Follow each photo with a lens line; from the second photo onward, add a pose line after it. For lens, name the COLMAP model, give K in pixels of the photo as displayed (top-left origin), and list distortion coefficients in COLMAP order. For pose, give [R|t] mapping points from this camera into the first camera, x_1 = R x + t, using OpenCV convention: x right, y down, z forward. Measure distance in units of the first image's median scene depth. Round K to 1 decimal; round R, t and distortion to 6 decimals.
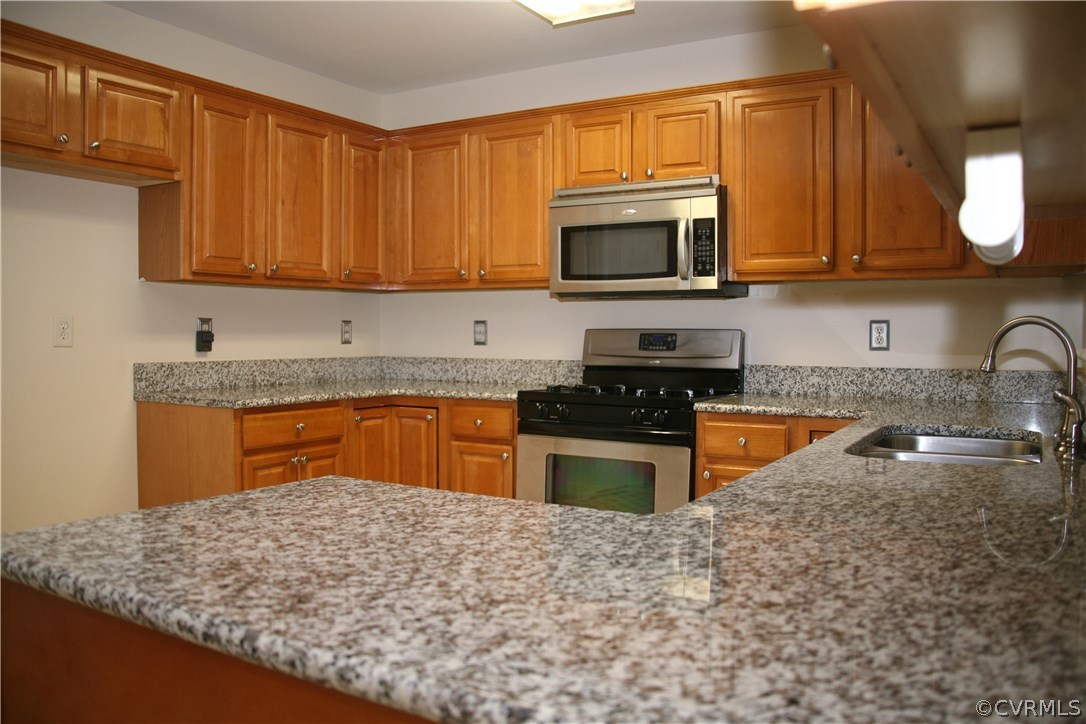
lens RADIAL K [[862.8, 0, 541.3], [0, 862.8, 381.4], [0, 0, 1]] dist [-0.162148, 0.114749]
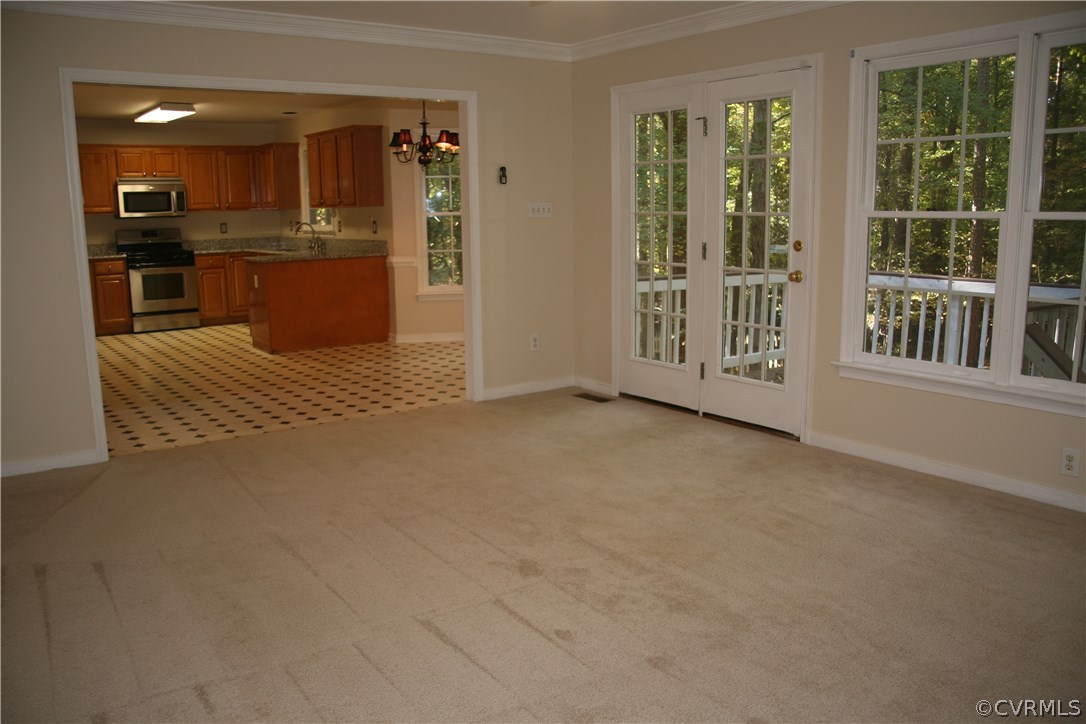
lens RADIAL K [[862.8, 0, 527.3], [0, 862.8, 404.5], [0, 0, 1]] dist [-0.162148, 0.114749]
pose [[0.406620, -0.208773, 0.889424, -1.941224], [0.058077, 0.977478, 0.202891, 0.015446], [-0.911750, -0.030844, 0.409586, -1.251806]]
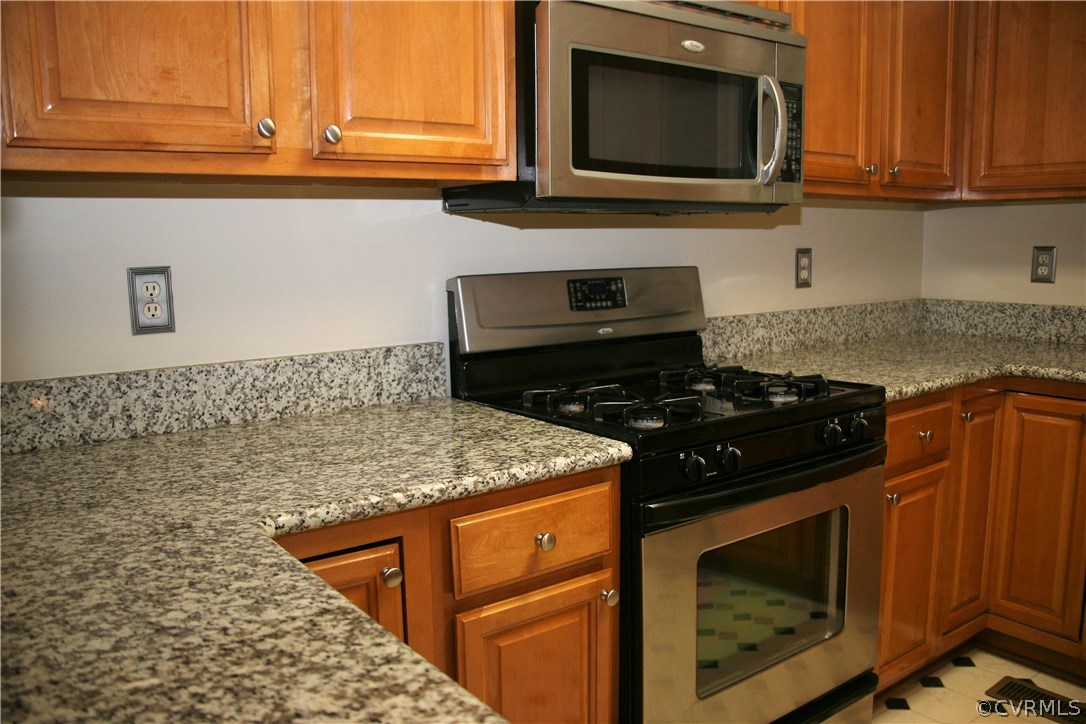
lens RADIAL K [[862.8, 0, 545.4], [0, 862.8, 366.3], [0, 0, 1]] dist [-0.162148, 0.114749]
pose [[0.391868, -0.140553, 0.909222, -0.406909], [0.069645, 0.989958, 0.123017, -0.074104], [-0.917382, 0.015117, 0.397721, 0.859293]]
